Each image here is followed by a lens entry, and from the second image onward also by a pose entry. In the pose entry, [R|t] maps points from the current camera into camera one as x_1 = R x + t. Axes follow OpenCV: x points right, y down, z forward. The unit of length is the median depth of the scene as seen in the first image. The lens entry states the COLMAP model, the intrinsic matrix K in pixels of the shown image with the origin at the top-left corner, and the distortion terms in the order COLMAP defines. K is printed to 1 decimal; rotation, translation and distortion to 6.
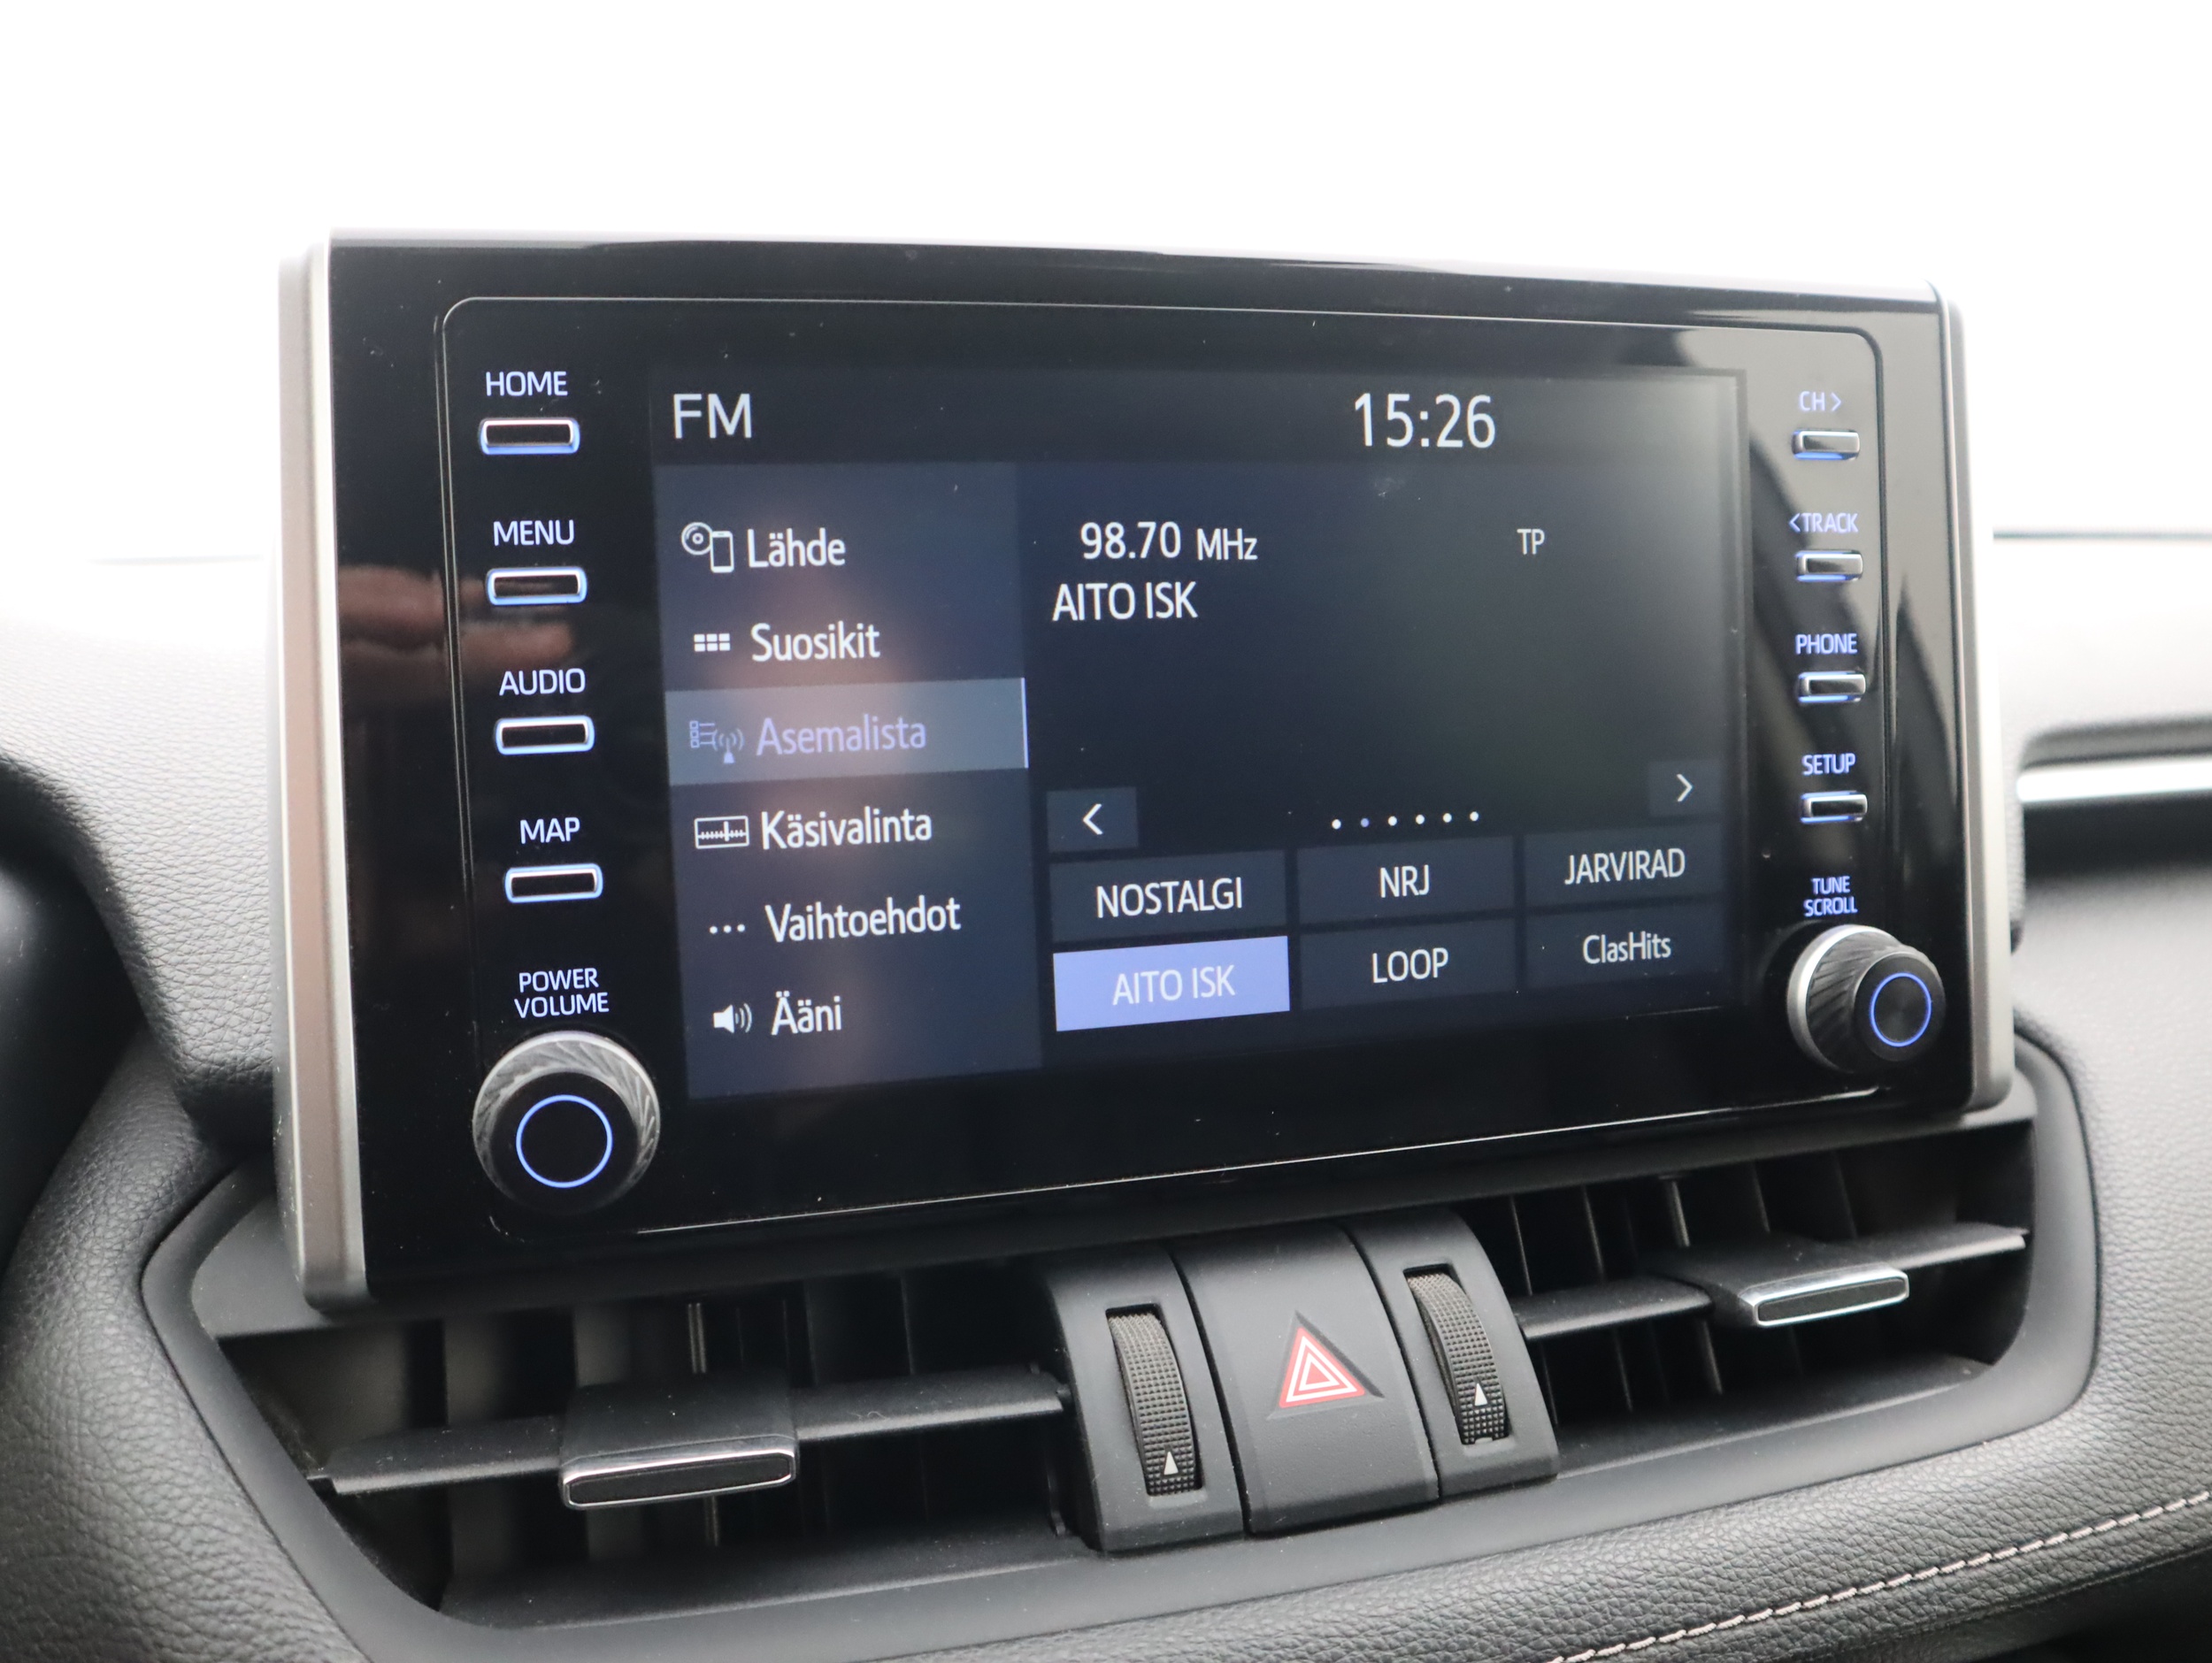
lens RADIAL K [[1715.4, 0, 1106.0], [0, 1715.4, 831.5], [0, 0, 1]] dist [-0.107491, 0.057578]
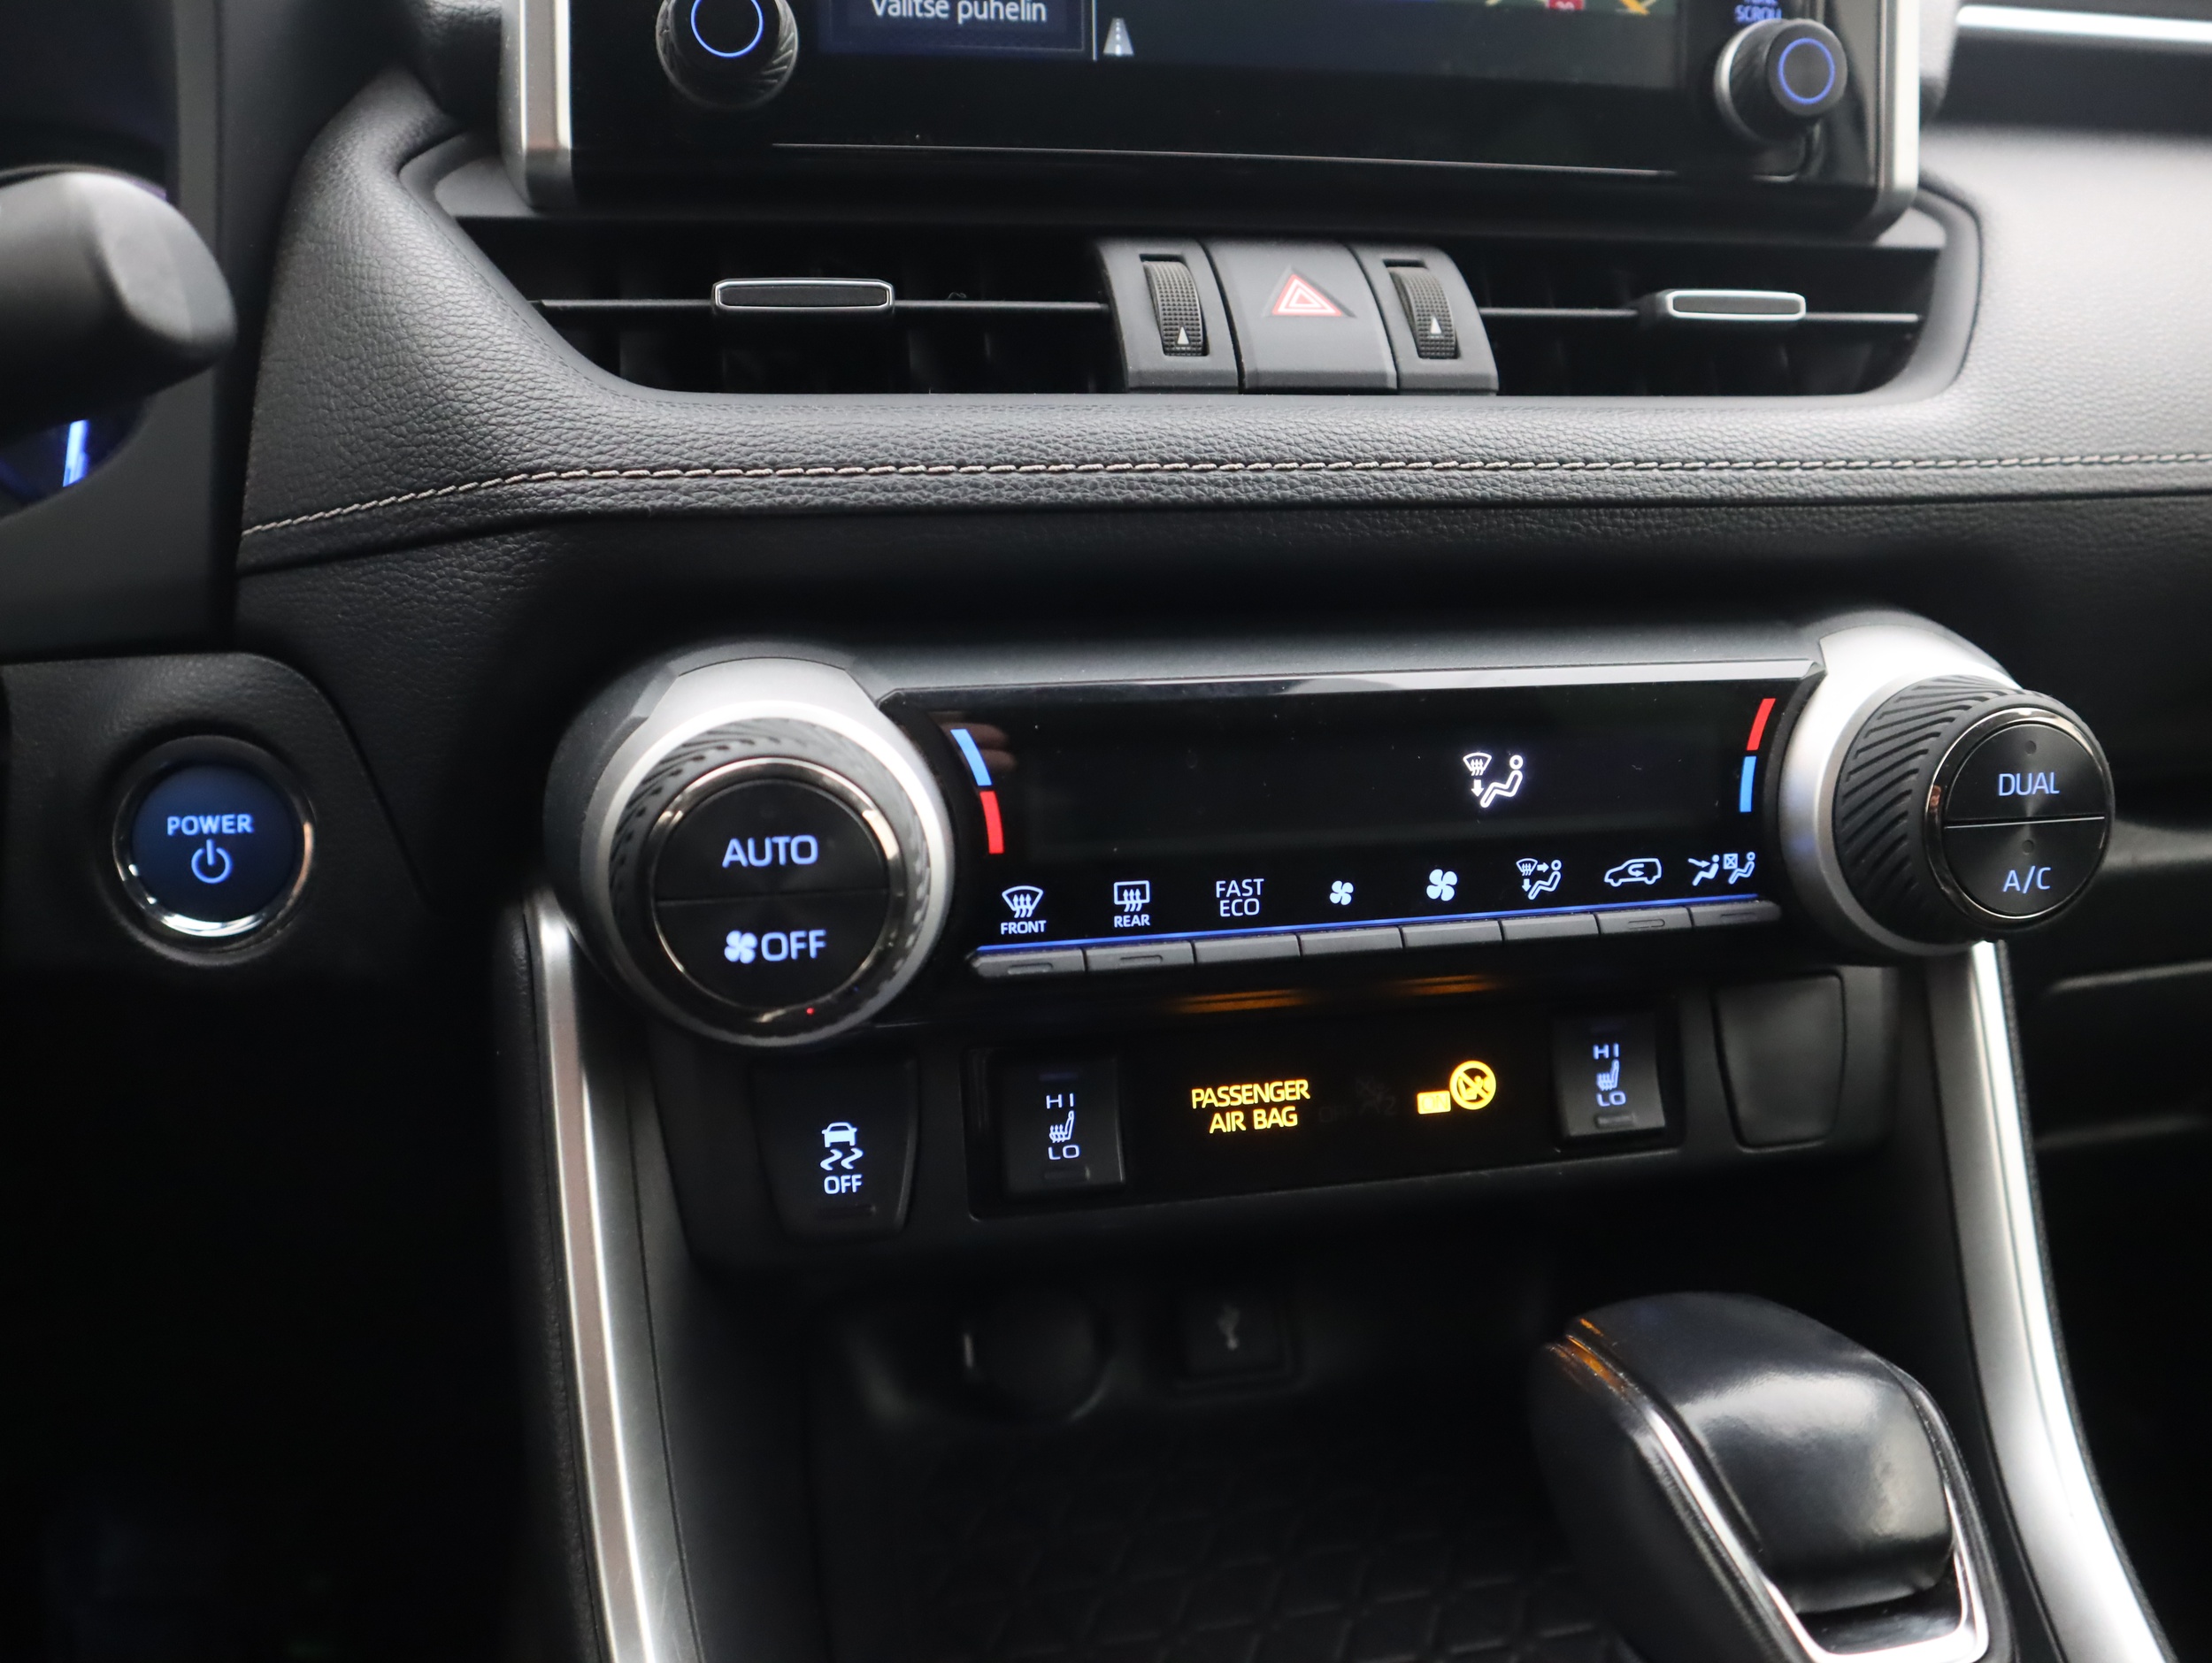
lens RADIAL K [[1715.4, 0, 1106.0], [0, 1715.4, 831.5], [0, 0, 1]] dist [-0.107491, 0.057578]
pose [[0.997533, 0.036990, -0.059669, 0.070635], [-0.029560, 0.992222, 0.120918, 0.592239], [0.063678, -0.118855, 0.990868, -0.319853]]
